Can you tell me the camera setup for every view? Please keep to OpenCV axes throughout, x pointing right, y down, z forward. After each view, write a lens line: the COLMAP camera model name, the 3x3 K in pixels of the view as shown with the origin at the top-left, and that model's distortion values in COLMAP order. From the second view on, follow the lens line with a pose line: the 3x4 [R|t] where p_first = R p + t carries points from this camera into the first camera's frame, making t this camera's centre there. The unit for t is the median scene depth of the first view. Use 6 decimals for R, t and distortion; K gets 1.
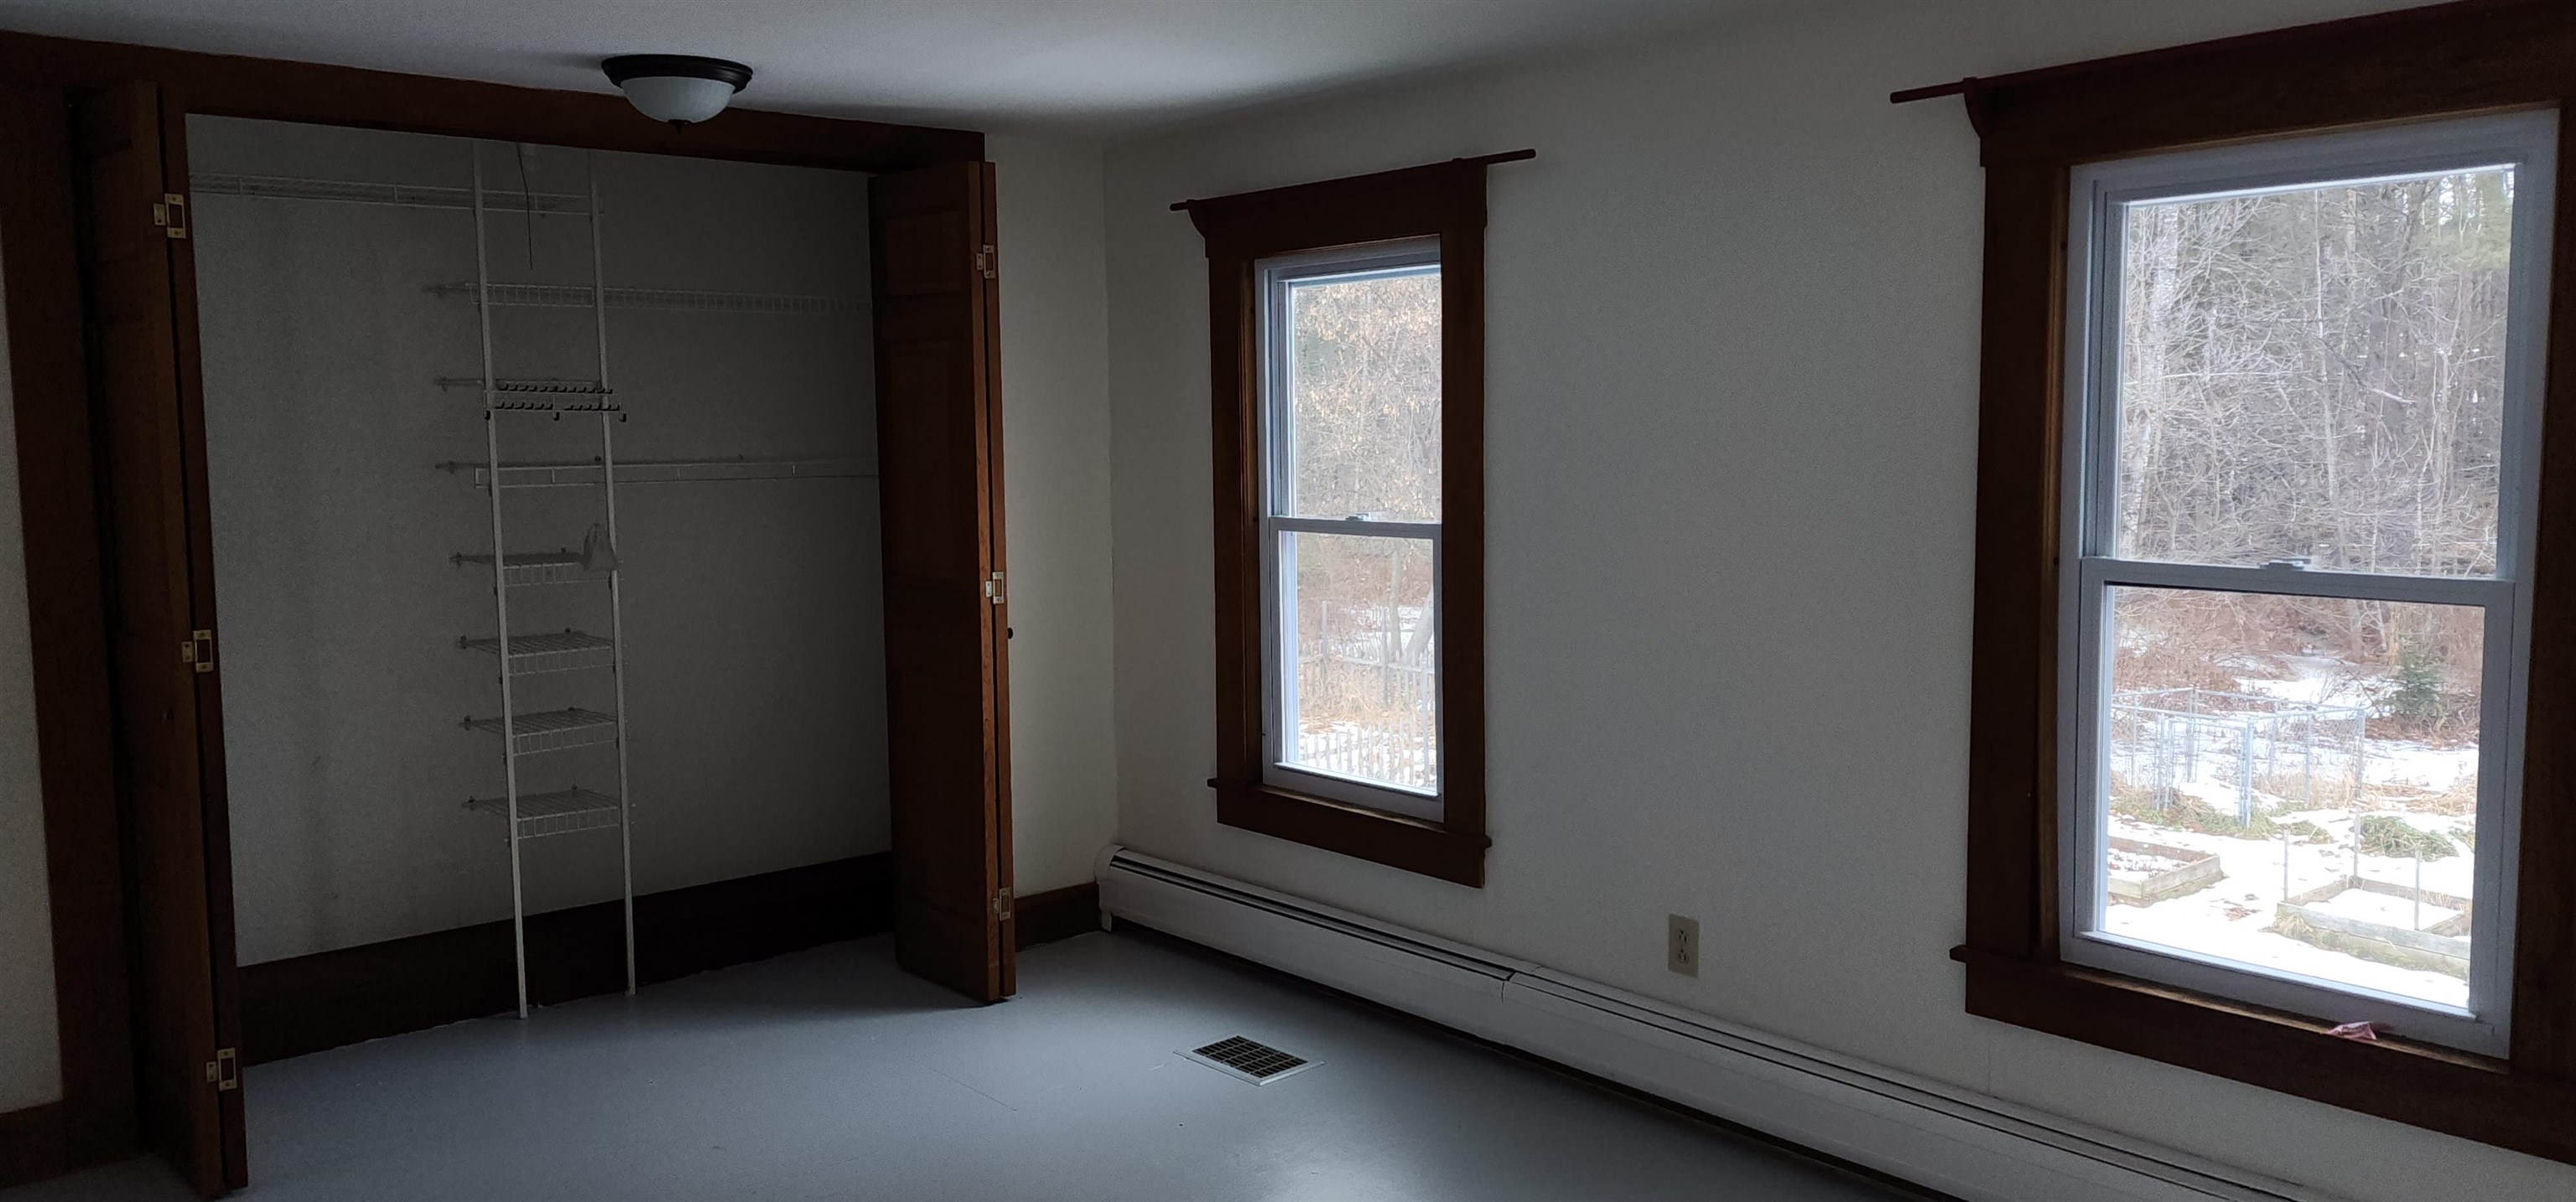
lens RADIAL K [[1878.9, 0, 1288.0], [0, 1878.9, 601.0], [0, 0, 1]] dist [-0.000277, -0.000319]
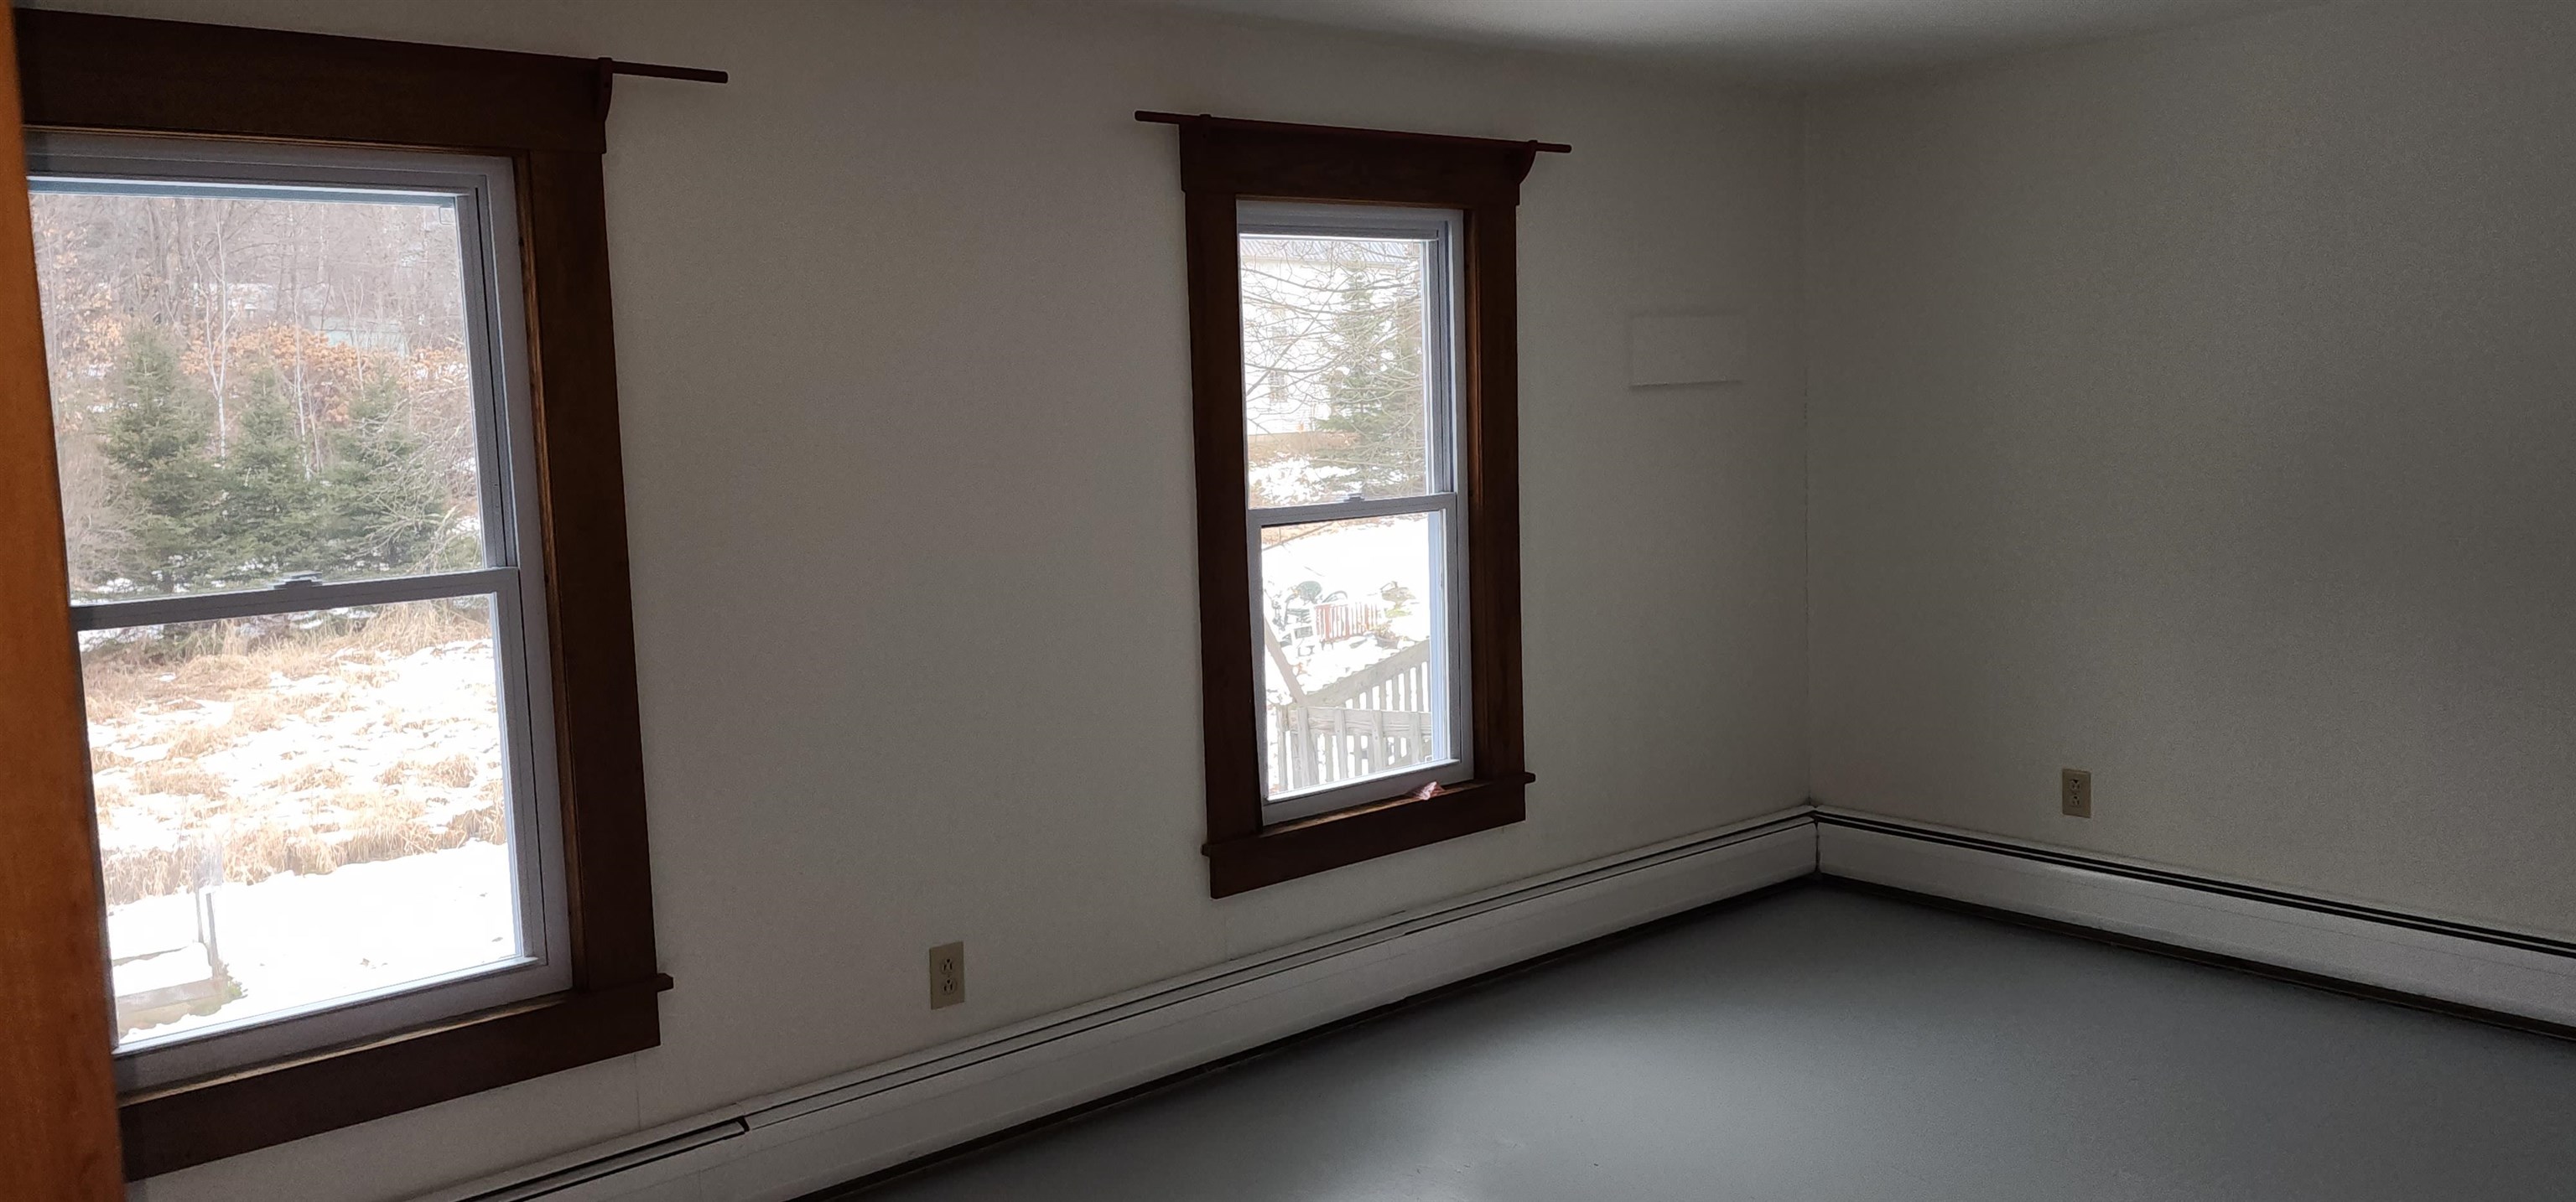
lens RADIAL K [[1819.8, 0, 1281.6], [0, 1819.8, 567.4], [0, 0, 1]] dist [0.143842, -0.188145]
pose [[0.001161, -0.085058, 0.996375, -0.779884], [0.126470, 0.988388, 0.084229, -0.082056], [-0.991970, 0.125914, 0.011905, 0.917780]]
